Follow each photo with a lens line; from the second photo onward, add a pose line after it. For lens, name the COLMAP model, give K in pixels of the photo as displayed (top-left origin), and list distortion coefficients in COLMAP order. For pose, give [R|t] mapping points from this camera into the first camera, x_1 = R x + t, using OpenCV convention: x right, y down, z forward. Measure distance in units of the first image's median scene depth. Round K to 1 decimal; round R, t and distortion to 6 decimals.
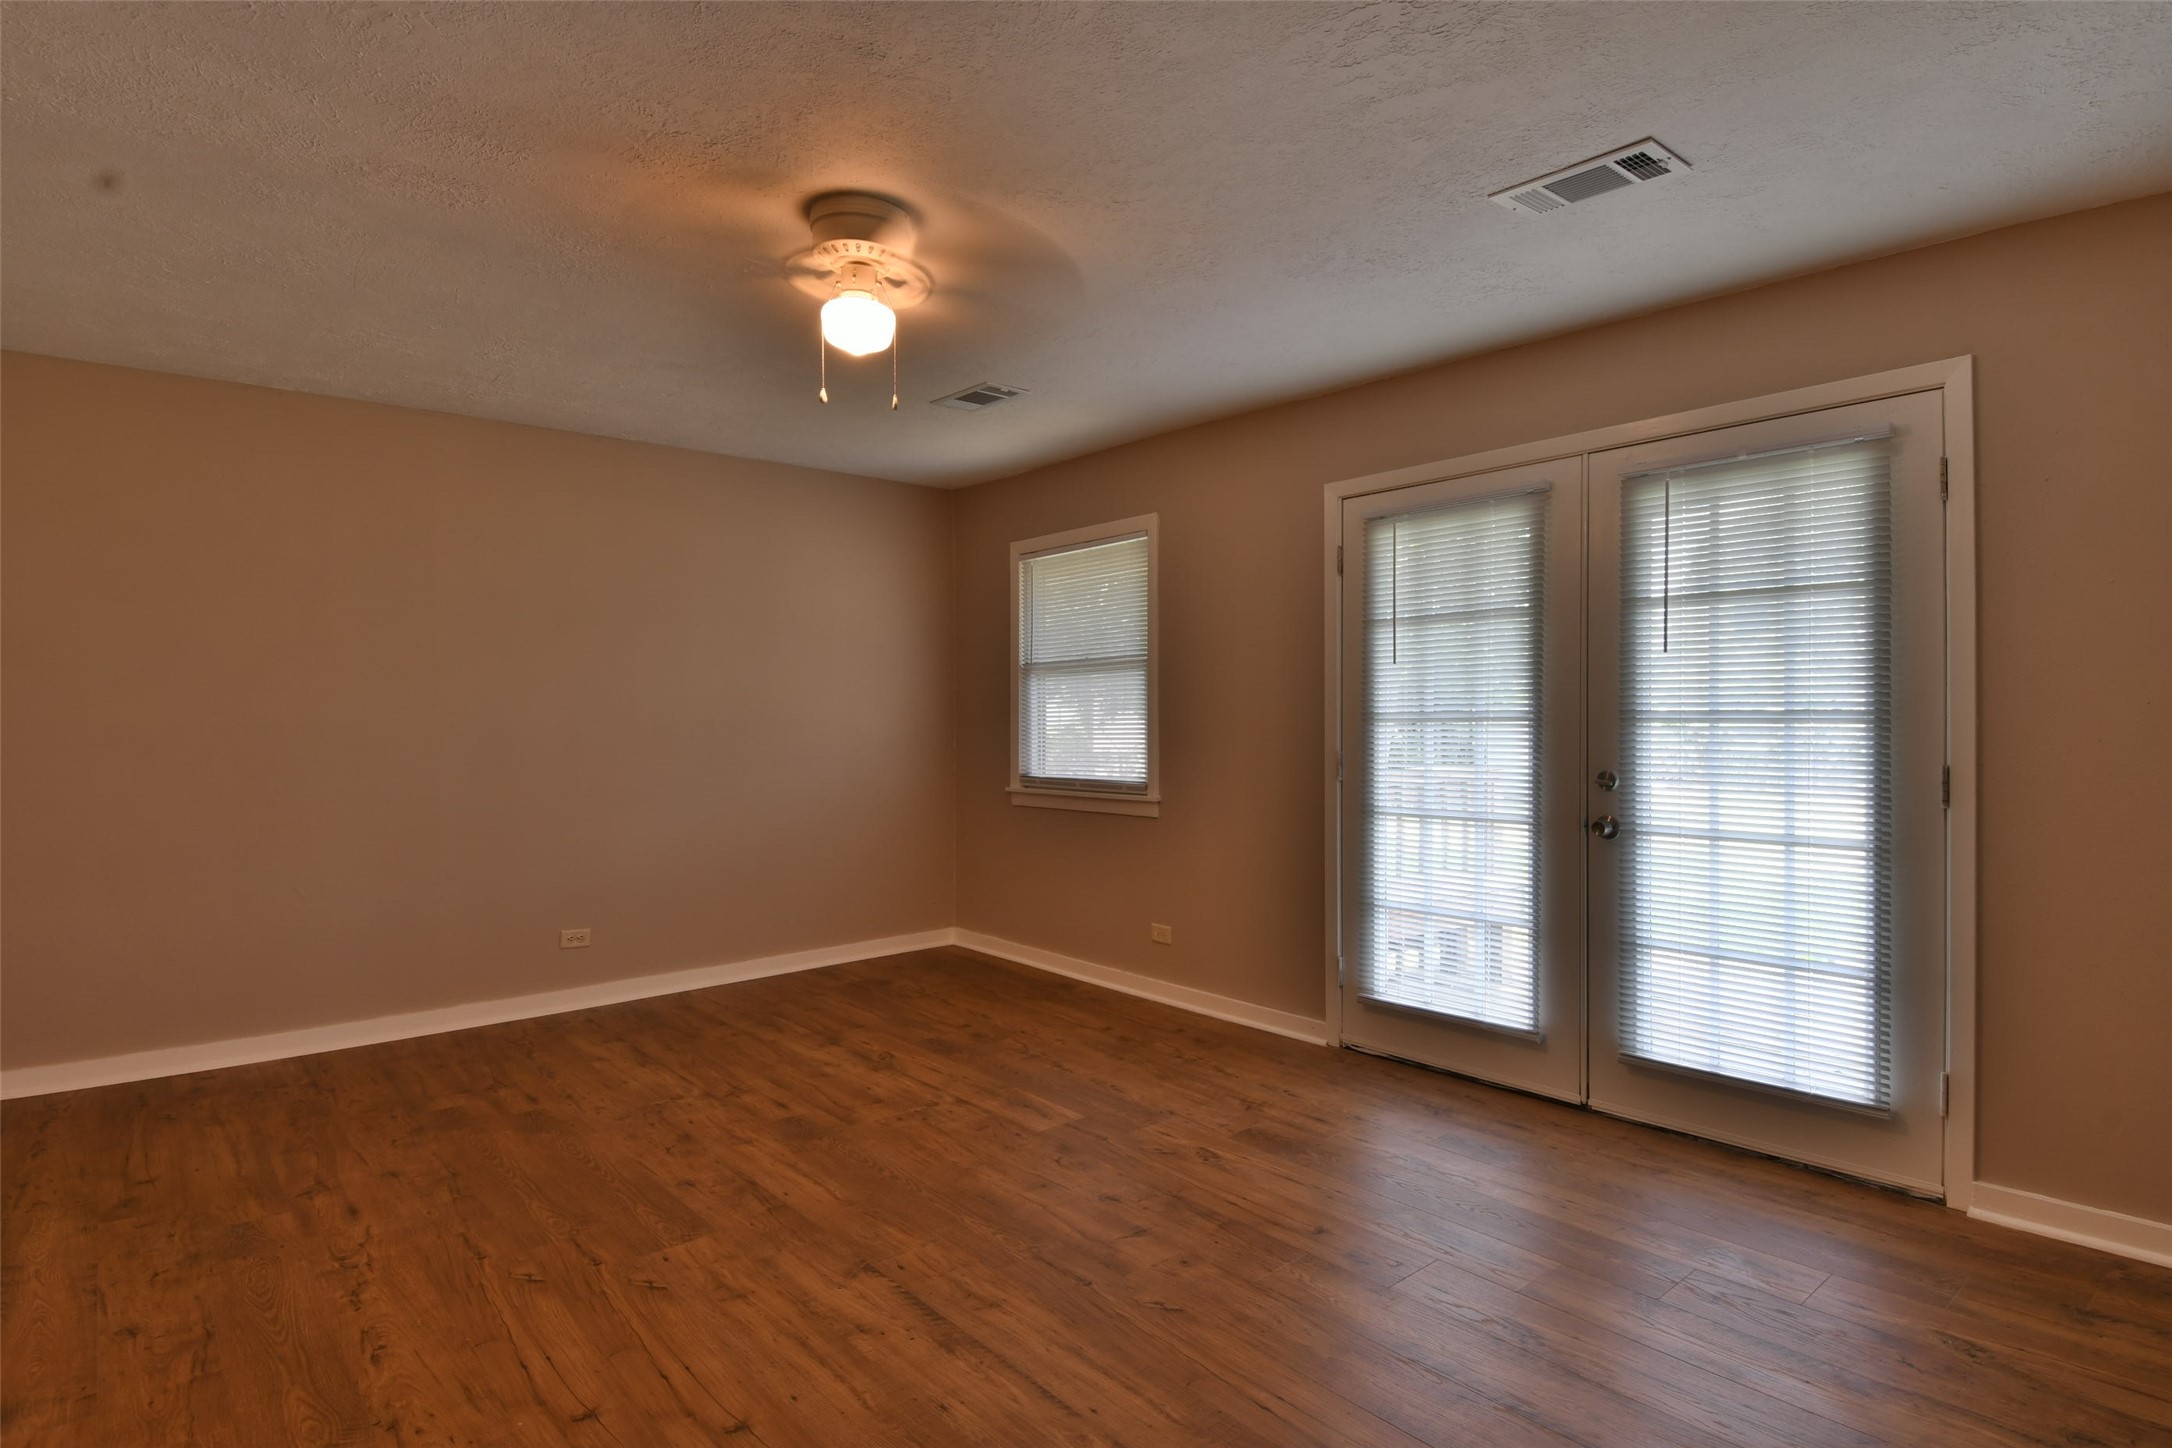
lens RADIAL K [[1142.0, 0, 1087.3], [0, 1142.0, 713.2], [0, 0, 1]] dist [0.032341, -0.043397]
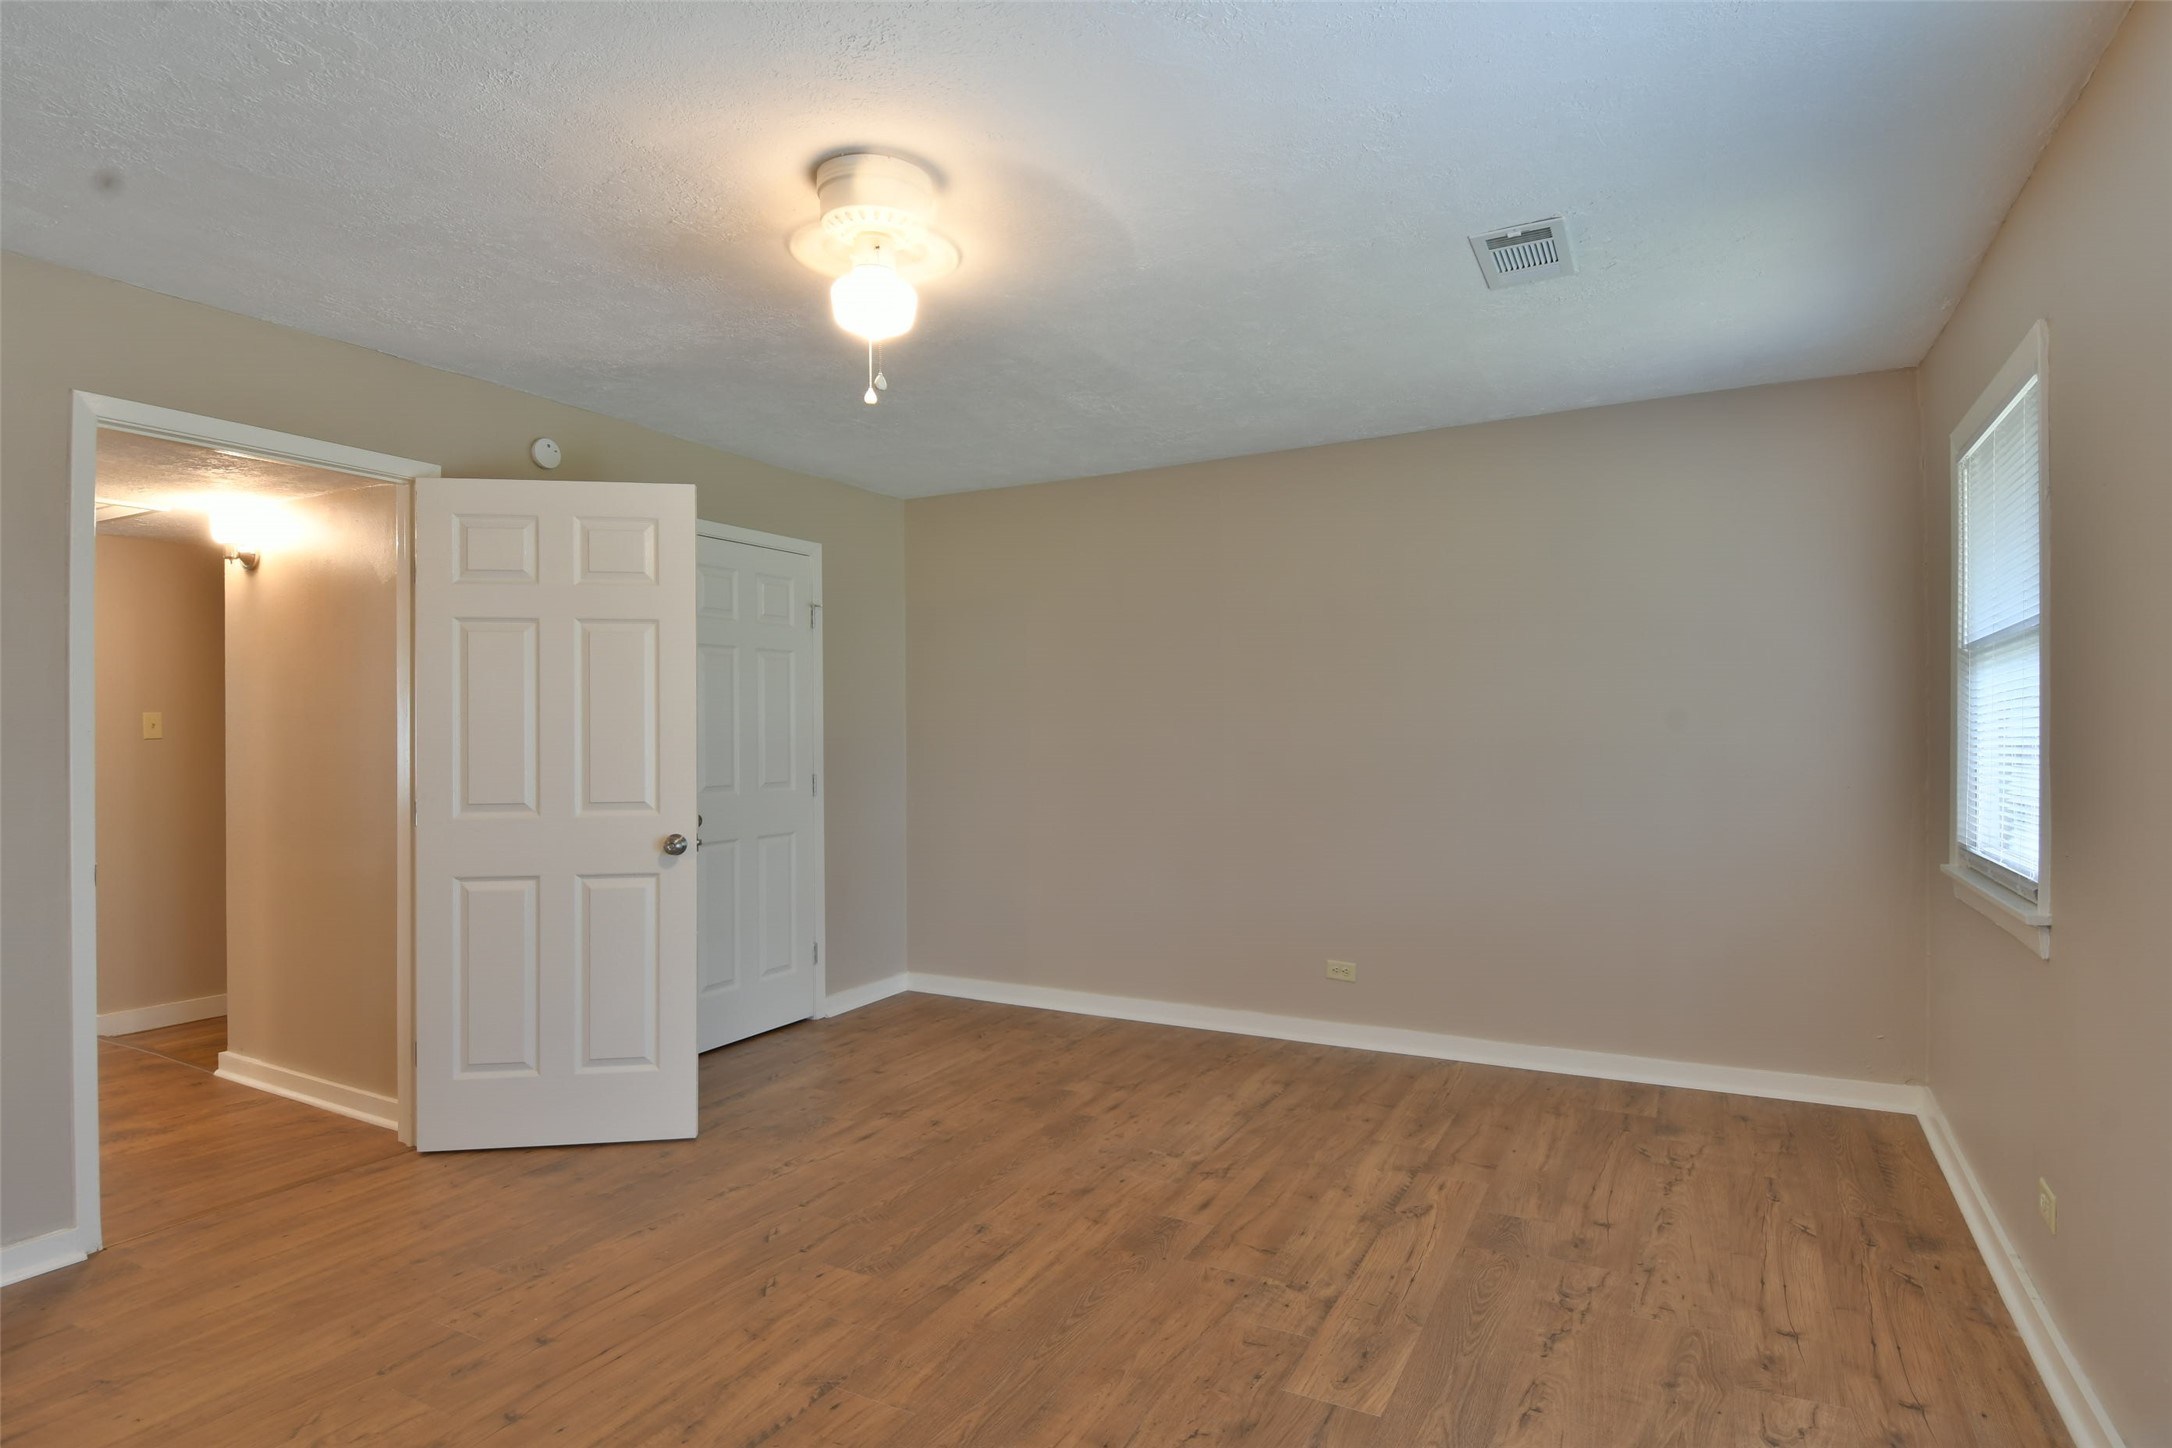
lens RADIAL K [[1142.0, 0, 1084.5], [0, 1142.0, 722.7], [0, 0, 1]] dist [0.032341, -0.043397]
pose [[0.358366, -0.003384, -0.933575, 0.497355], [0.003967, 0.999990, -0.002102, -0.011702], [0.933573, -0.002950, 0.358376, 0.626487]]
